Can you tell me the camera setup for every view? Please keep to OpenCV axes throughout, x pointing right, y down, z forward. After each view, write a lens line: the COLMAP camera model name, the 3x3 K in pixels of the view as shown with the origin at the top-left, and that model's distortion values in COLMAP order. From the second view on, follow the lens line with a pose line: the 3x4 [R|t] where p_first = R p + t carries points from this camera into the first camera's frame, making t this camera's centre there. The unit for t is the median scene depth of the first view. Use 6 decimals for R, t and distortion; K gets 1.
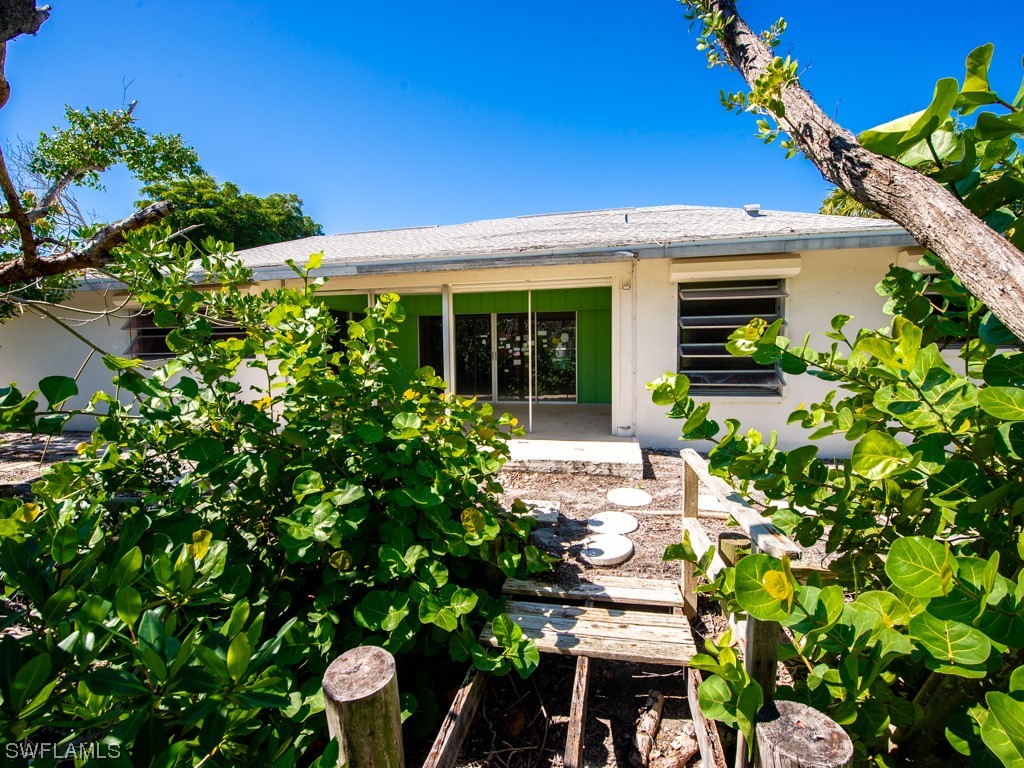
lens RADIAL K [[462.3, 0, 518.7], [0, 462.3, 383.6], [0, 0, 1]] dist [0.013927, 0.000140]
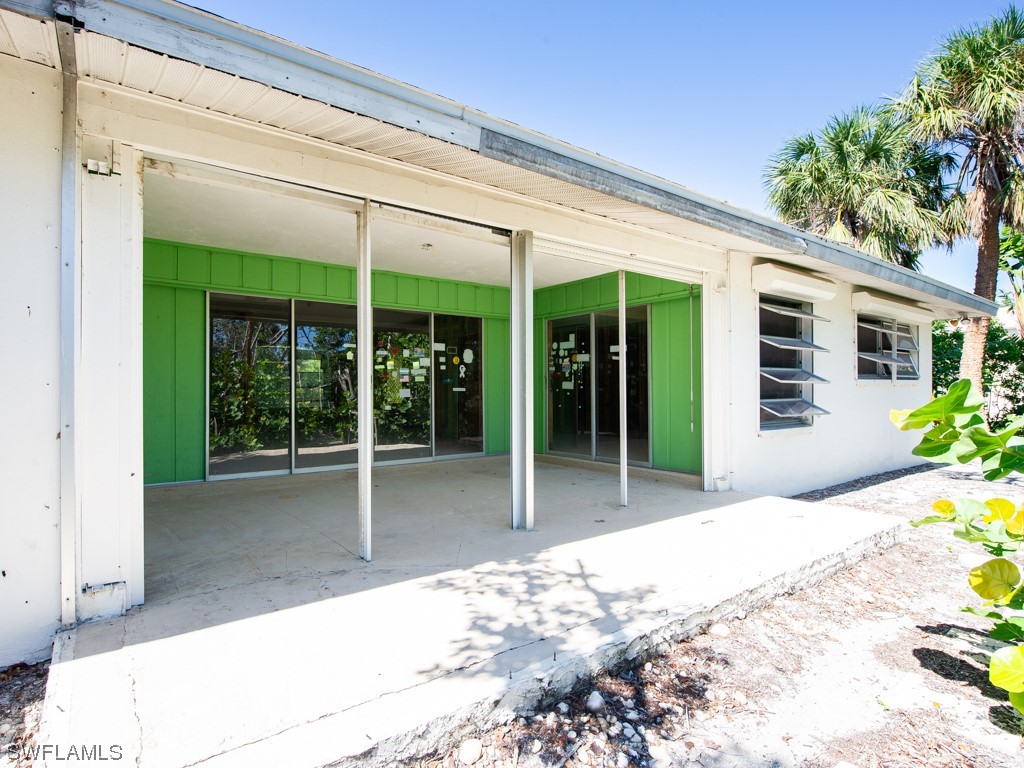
lens RADIAL K [[535.5, 0, 512.0], [0, 535.5, 384.0], [0, 0, 1]] dist [0.004277, 0.001334]
pose [[0.675151, 0.016240, 0.737501, -0.412837], [0.040860, 0.997400, -0.059368, -0.012655], [-0.736547, 0.070217, 0.672732, 0.448726]]
